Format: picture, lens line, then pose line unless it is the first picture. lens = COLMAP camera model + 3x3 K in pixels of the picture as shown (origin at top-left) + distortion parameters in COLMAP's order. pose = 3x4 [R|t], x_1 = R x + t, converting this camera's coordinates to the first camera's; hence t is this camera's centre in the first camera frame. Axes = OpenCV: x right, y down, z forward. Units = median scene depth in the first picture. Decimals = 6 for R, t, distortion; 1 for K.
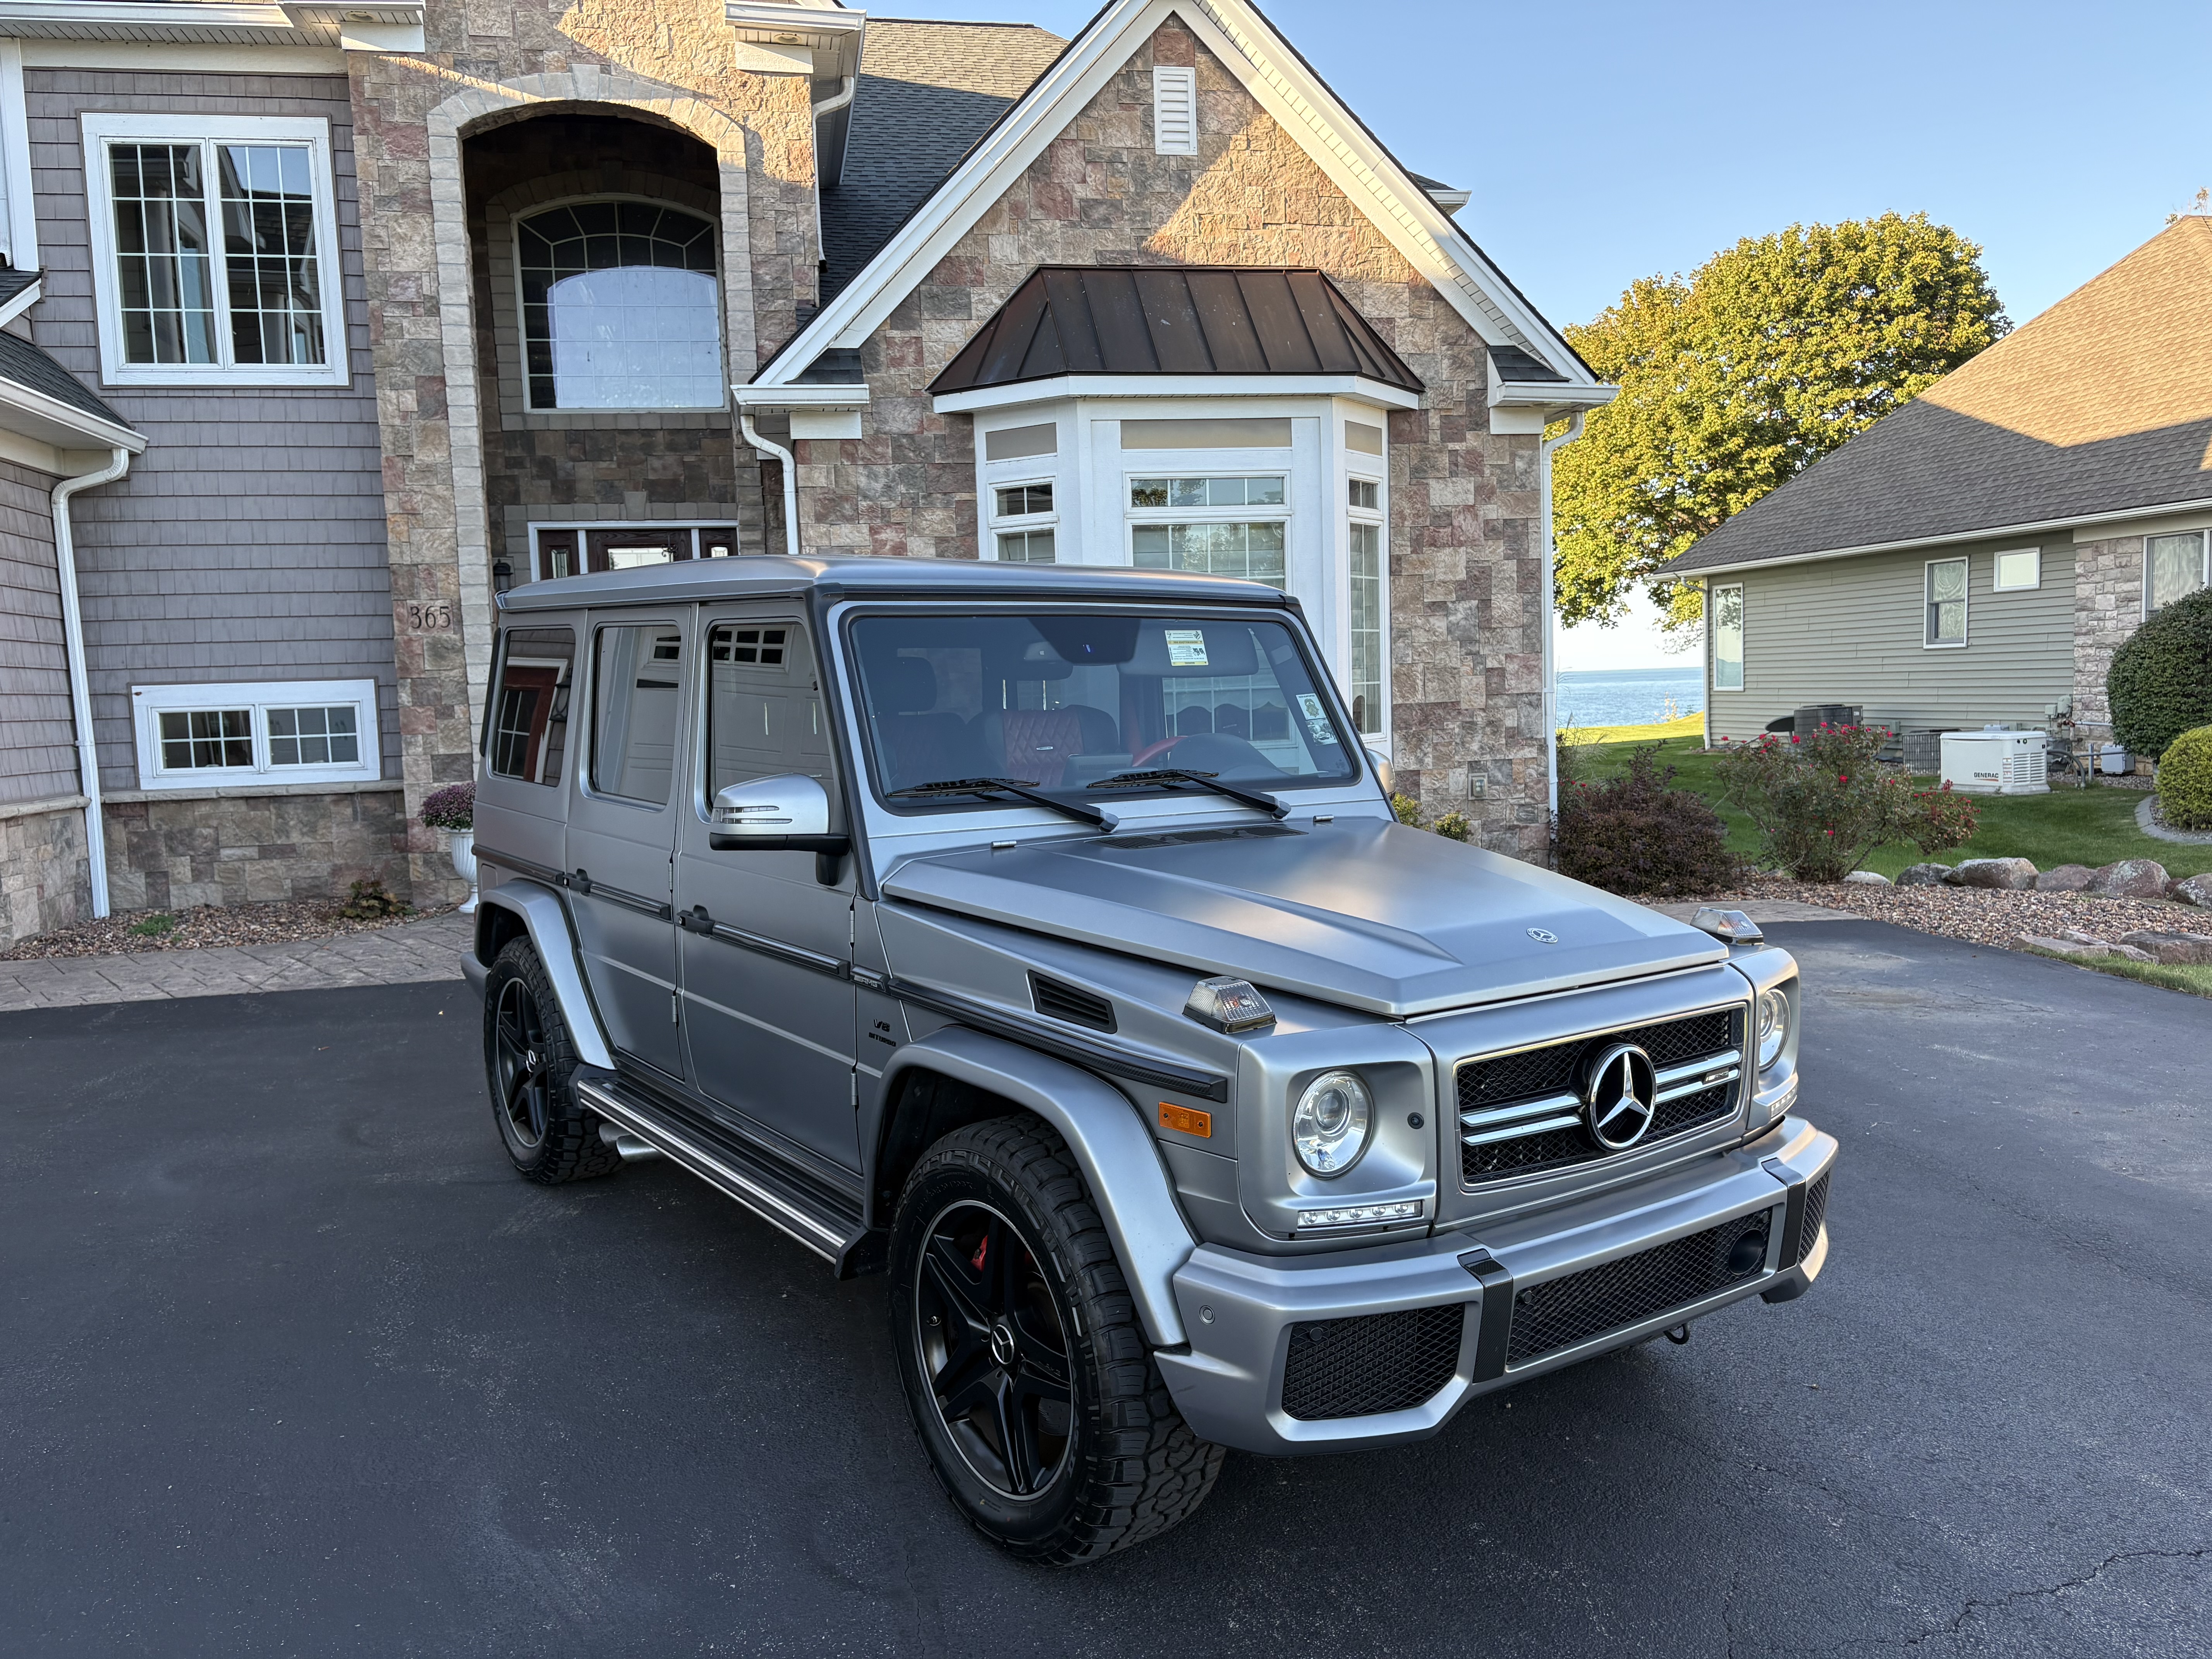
lens RADIAL K [[1687.5, 0, 1116.9], [0, 1687.5, 821.0], [0, 0, 1]] dist [0.051998, -0.048863]
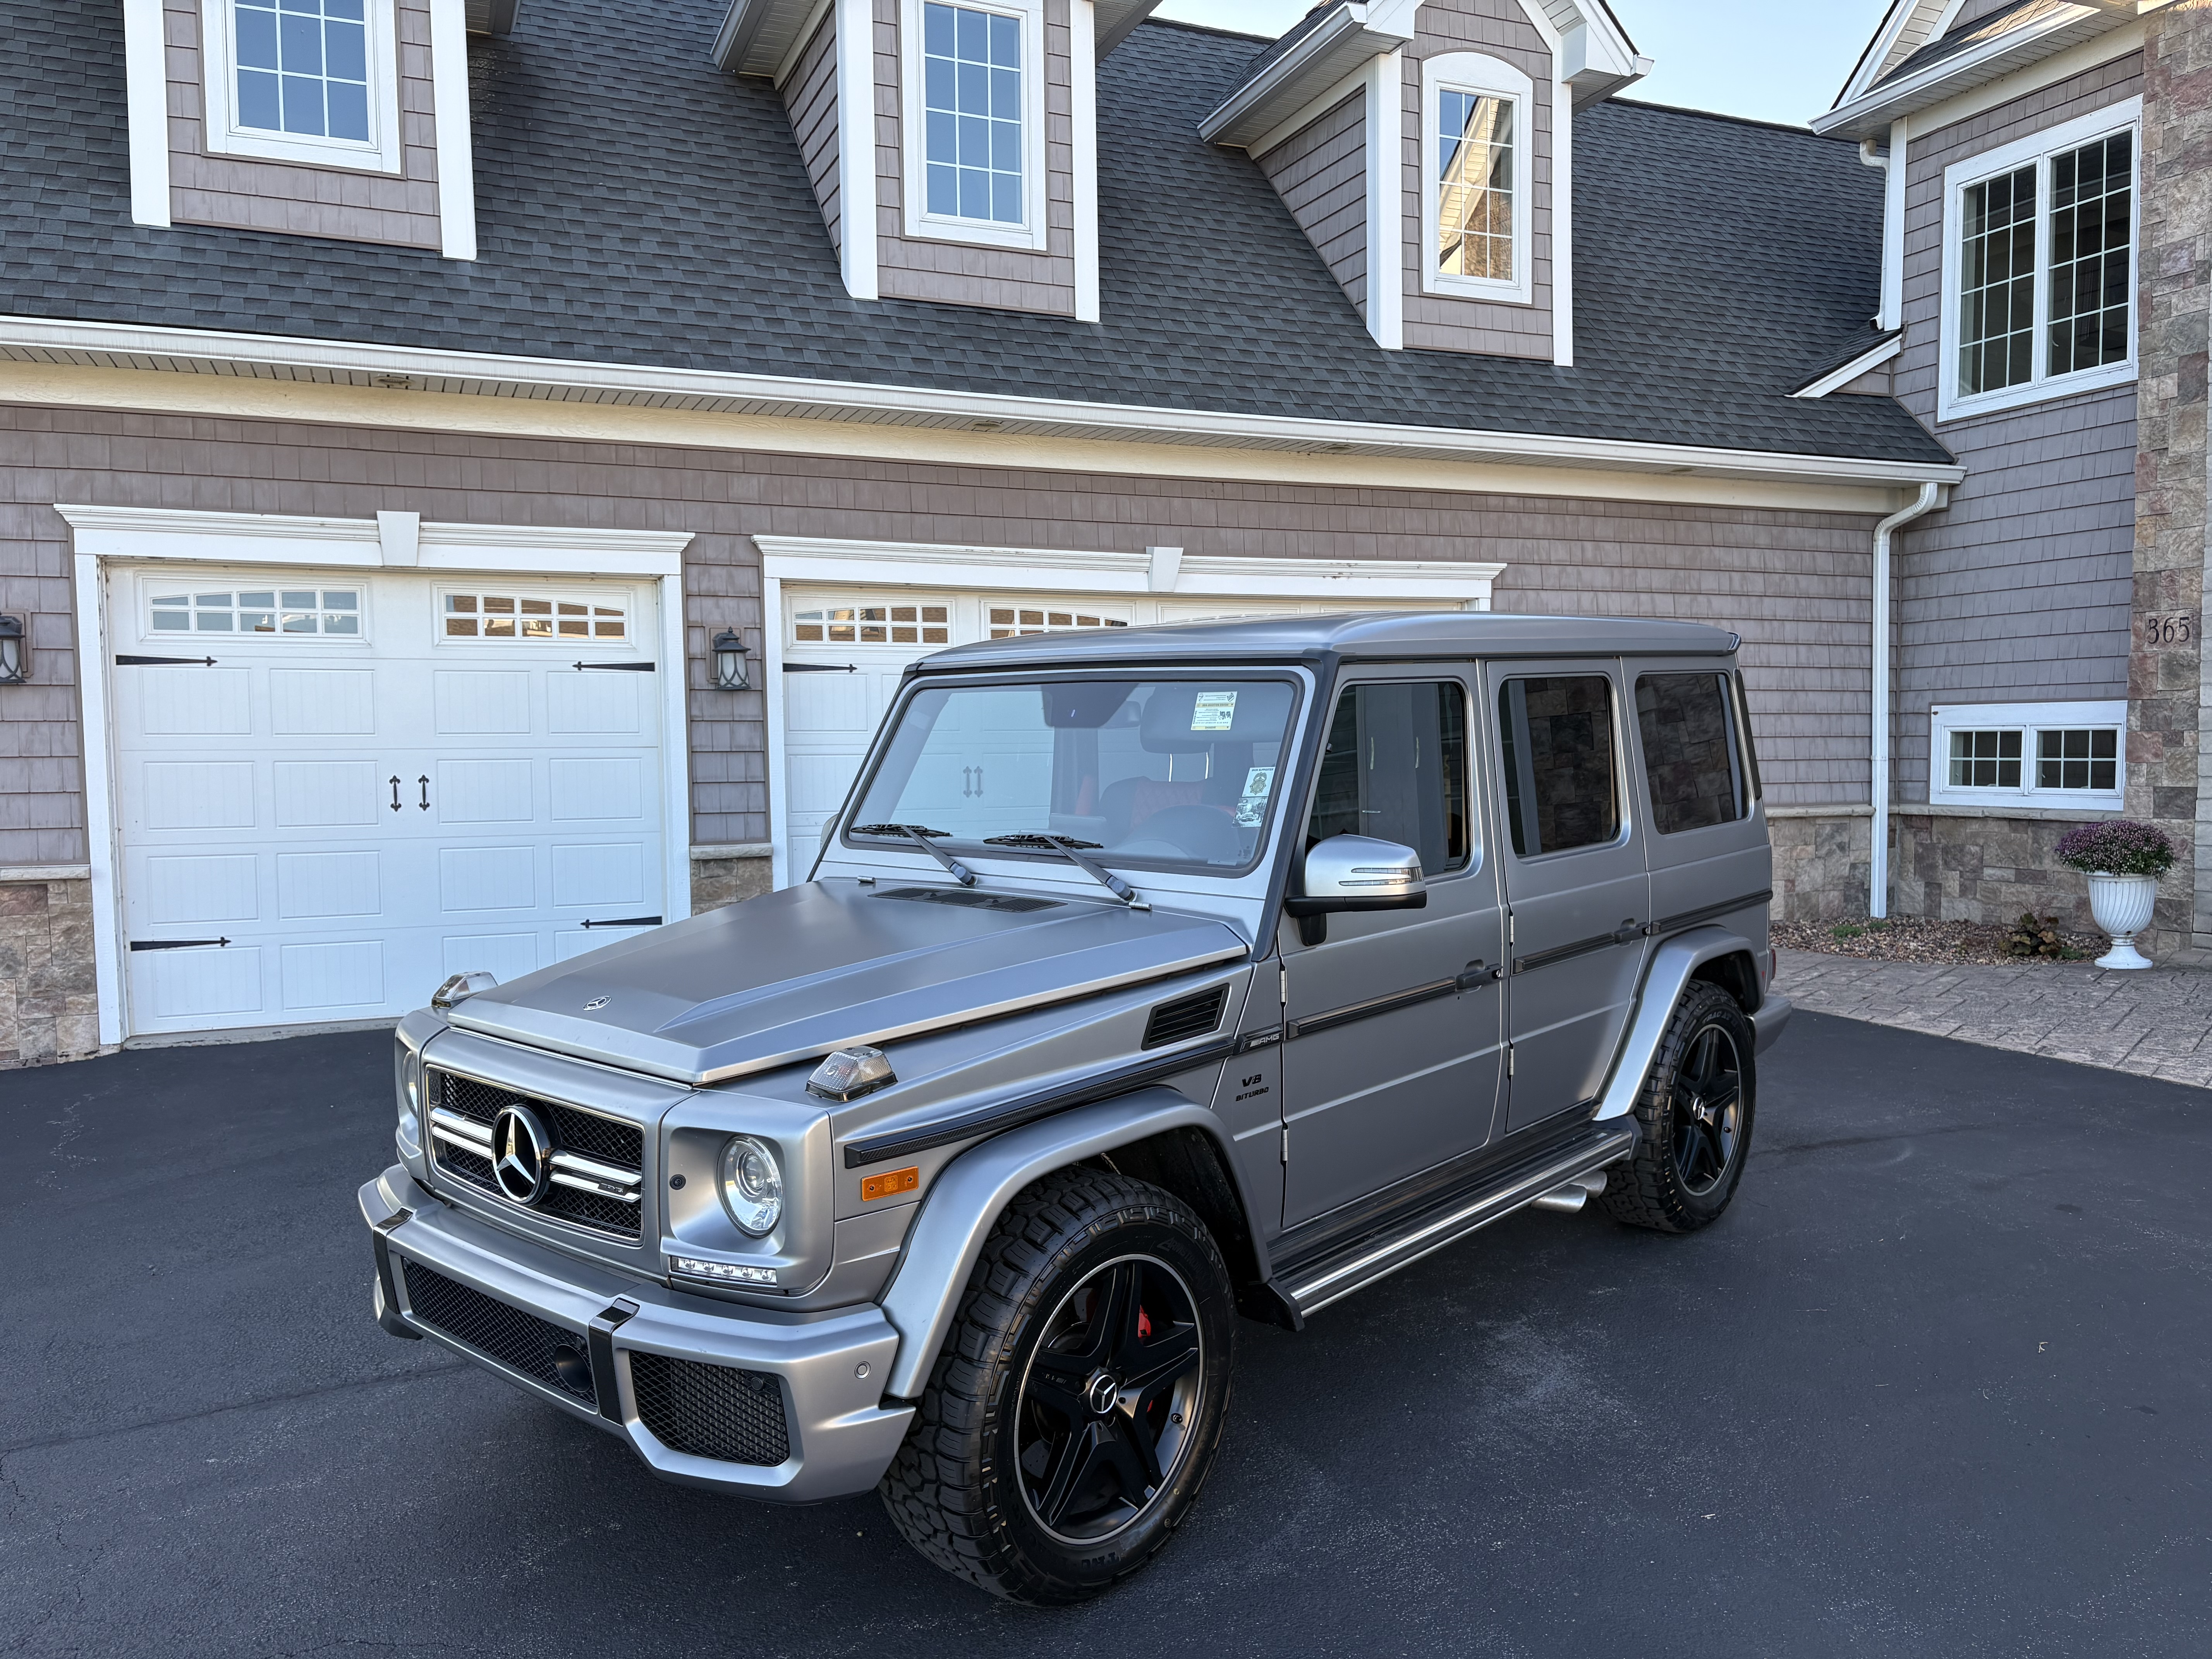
lens RADIAL K [[1687.5, 0, 1096.0], [0, 1687.5, 827.0], [0, 0, 1]] dist [0.051998, -0.048863]
pose [[0.203875, 0.080937, -0.975645, 0.353591], [-0.074876, 0.994947, 0.066892, -0.036230], [0.976129, 0.059414, 0.208905, 0.280042]]
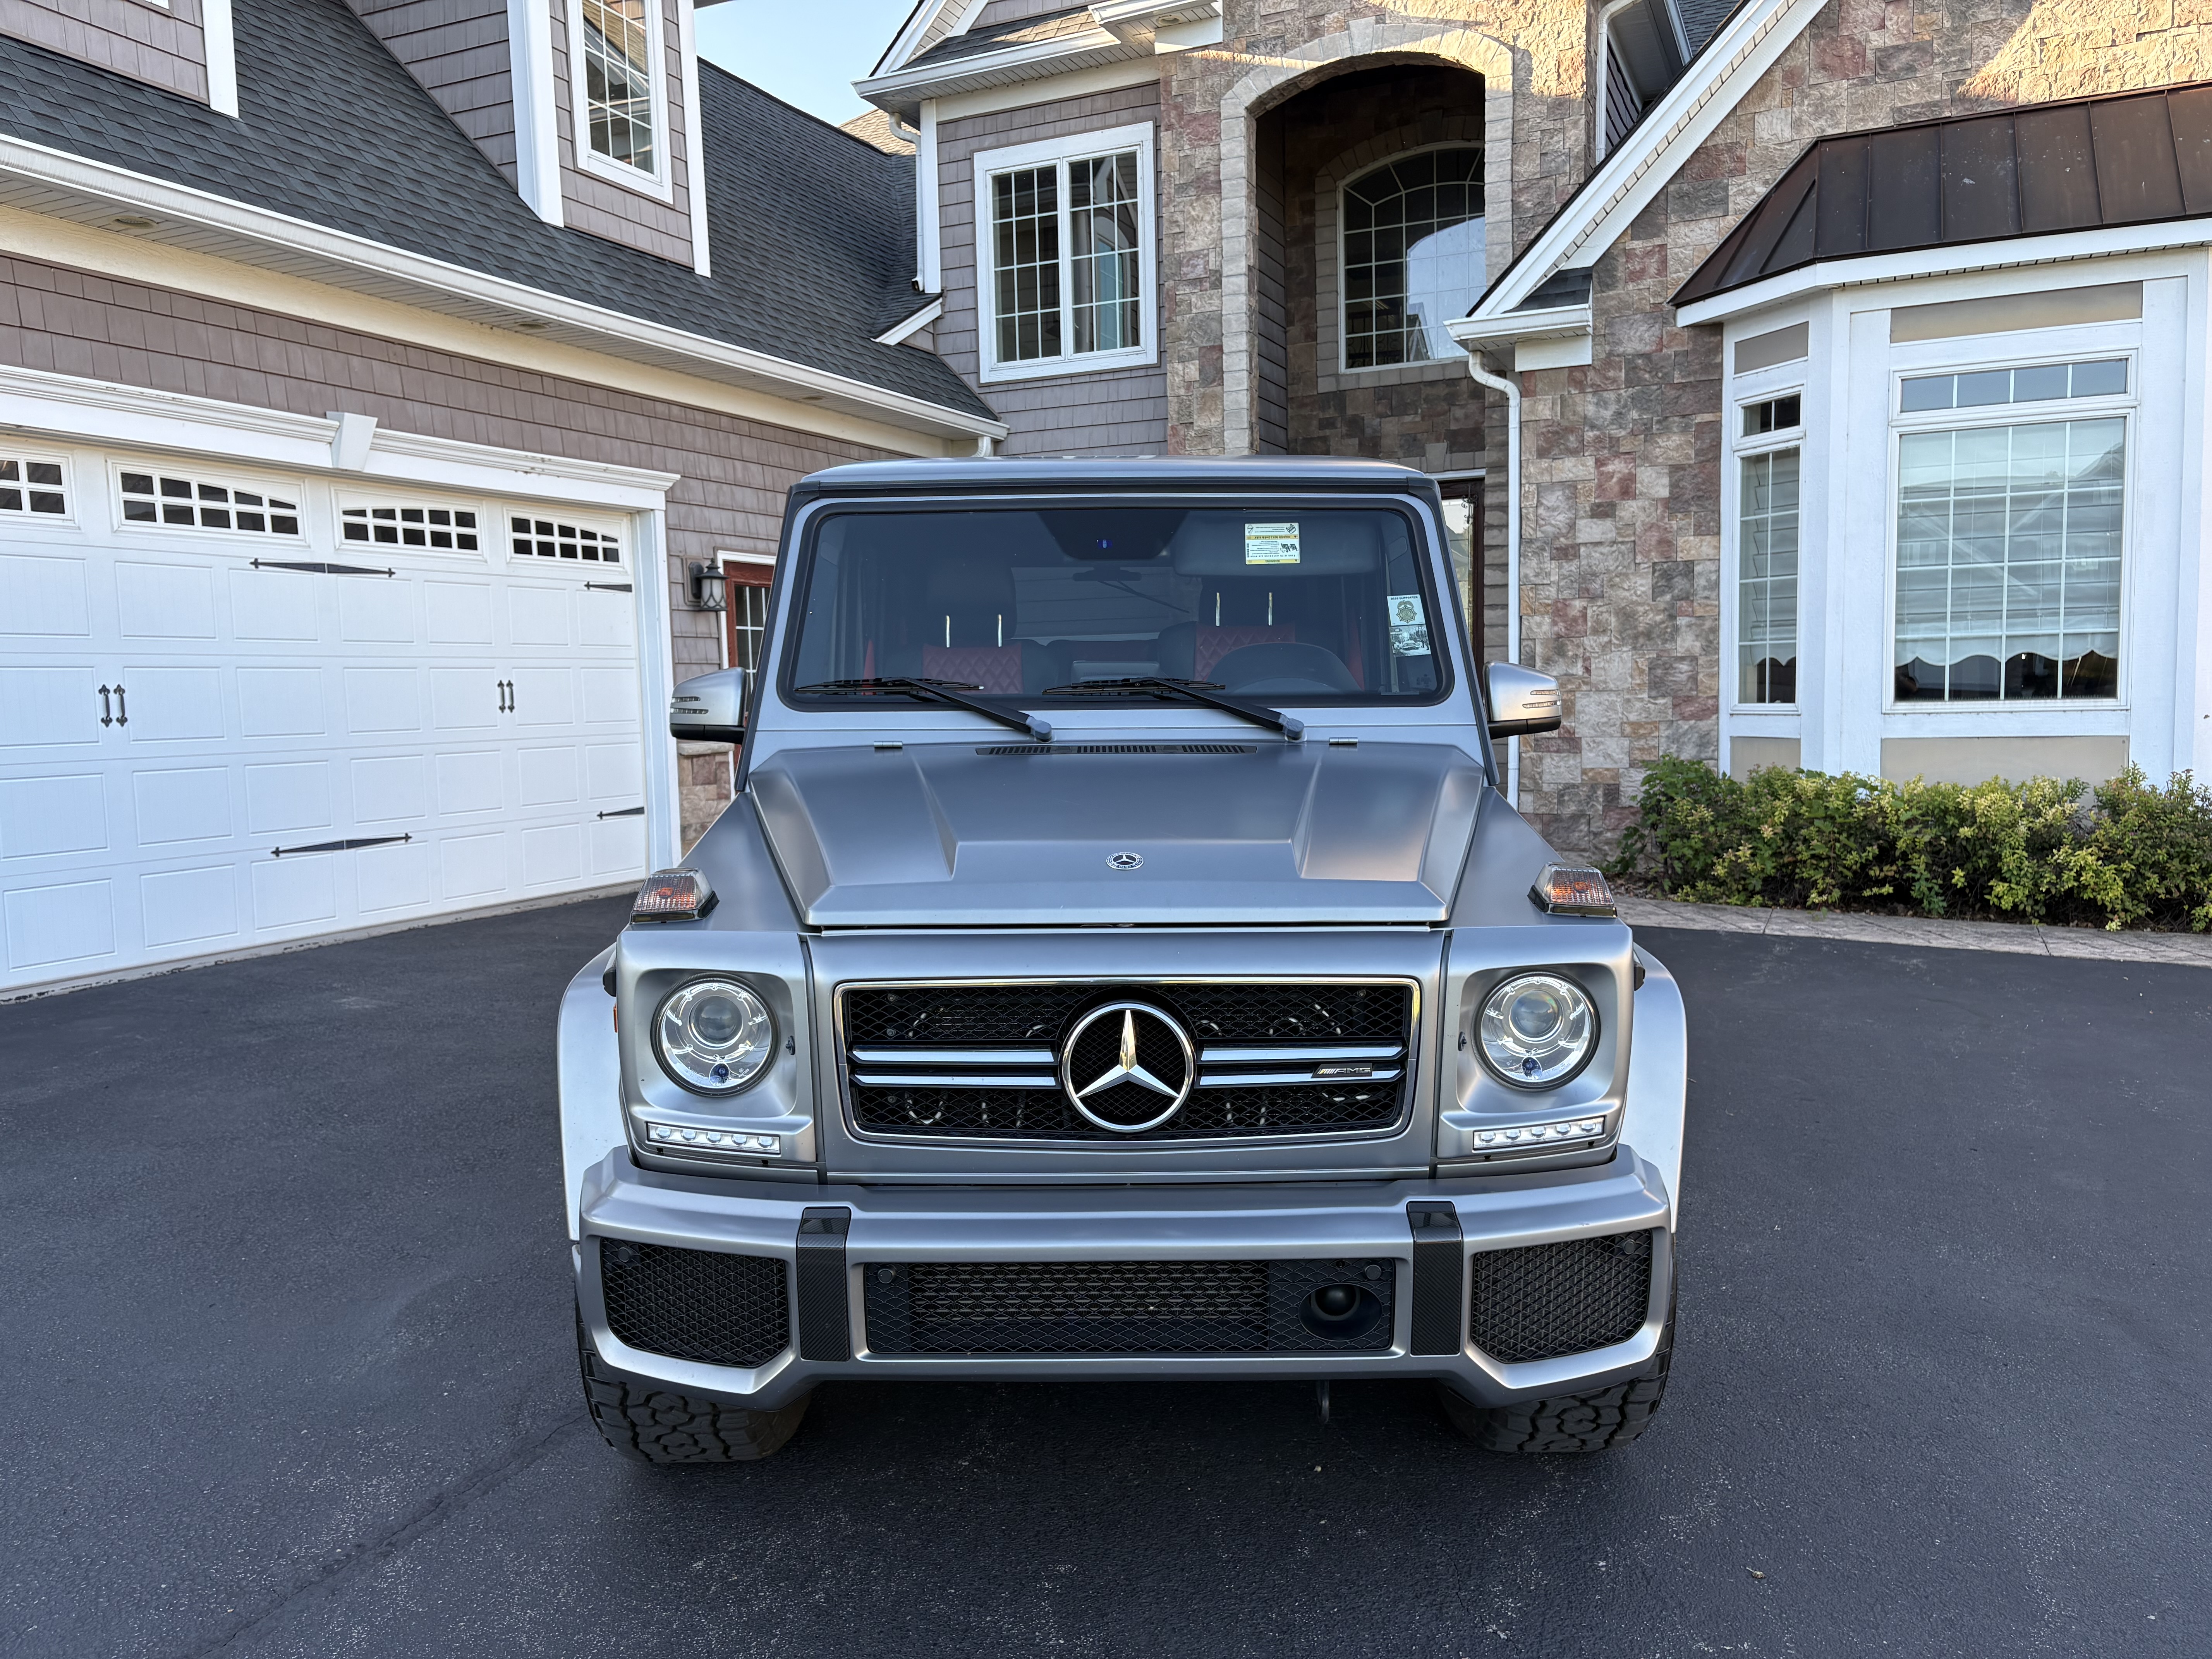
lens RADIAL K [[1687.5, 0, 1107.2], [0, 1687.5, 827.0], [0, 0, 1]] dist [0.051998, -0.048863]
pose [[0.810465, 0.063898, -0.582292, 0.185865], [-0.052055, 0.997956, 0.037059, 0.005773], [0.583470, 0.000276, 0.812134, 0.090487]]
